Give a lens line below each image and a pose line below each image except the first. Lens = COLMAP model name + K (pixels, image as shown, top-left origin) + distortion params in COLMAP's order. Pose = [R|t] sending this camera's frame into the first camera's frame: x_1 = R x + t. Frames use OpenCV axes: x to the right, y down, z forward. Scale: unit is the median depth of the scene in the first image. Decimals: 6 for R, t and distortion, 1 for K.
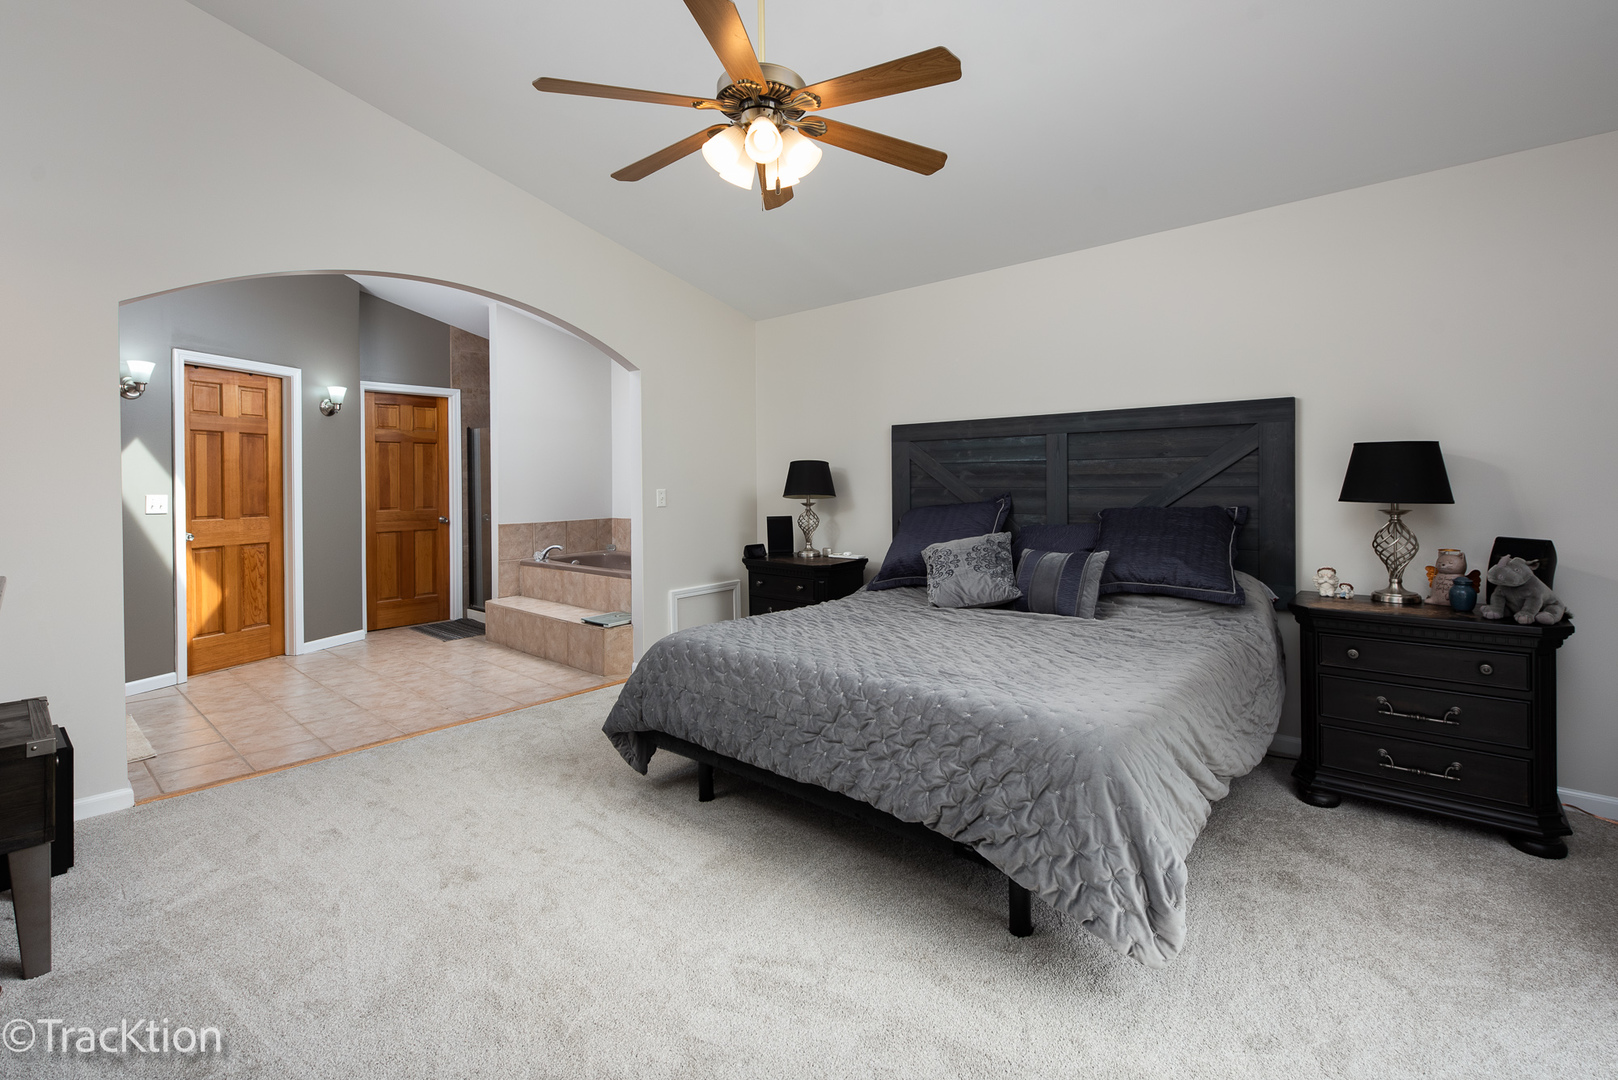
lens RADIAL K [[726.0, 0, 812.1], [0, 726.0, 495.6], [0, 0, 1]] dist [0.000070, 0.000660]
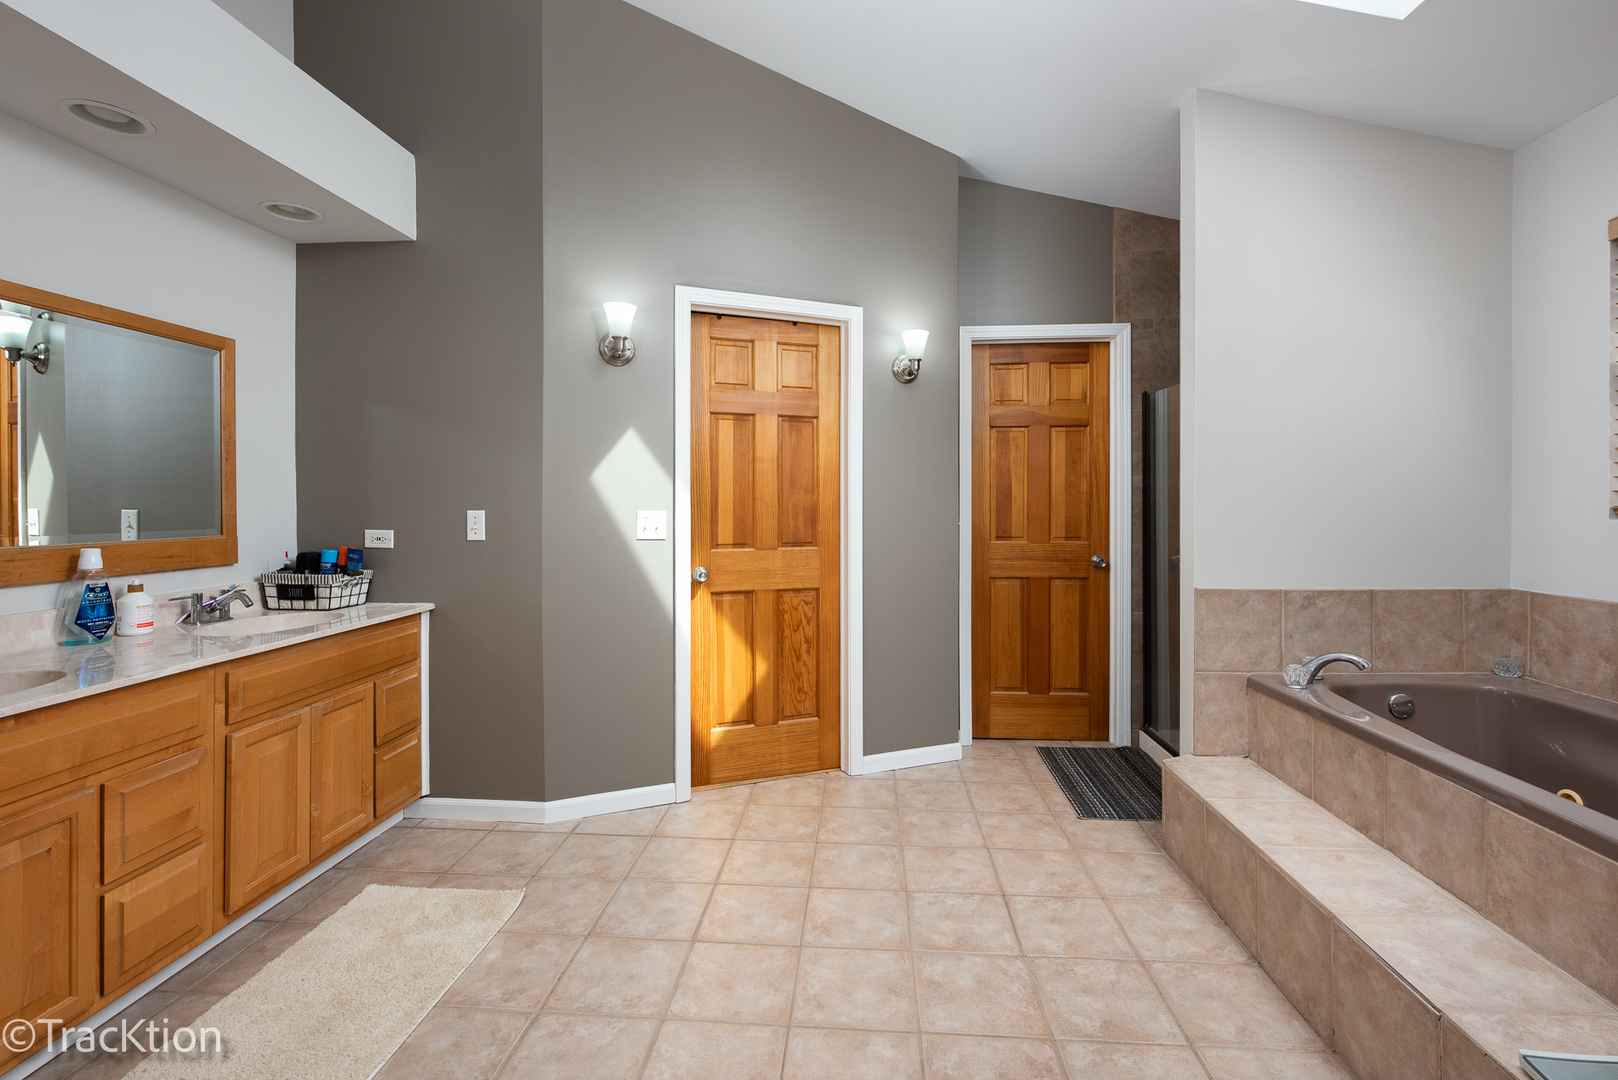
lens RADIAL K [[726.0, 0, 812.1], [0, 726.0, 495.6], [0, 0, 1]] dist [0.000070, 0.000660]
pose [[0.605519, 0.000948, -0.795830, -0.244310], [-0.019560, 0.999715, -0.013691, -0.007122], [0.795590, 0.023857, 0.605365, 0.601142]]
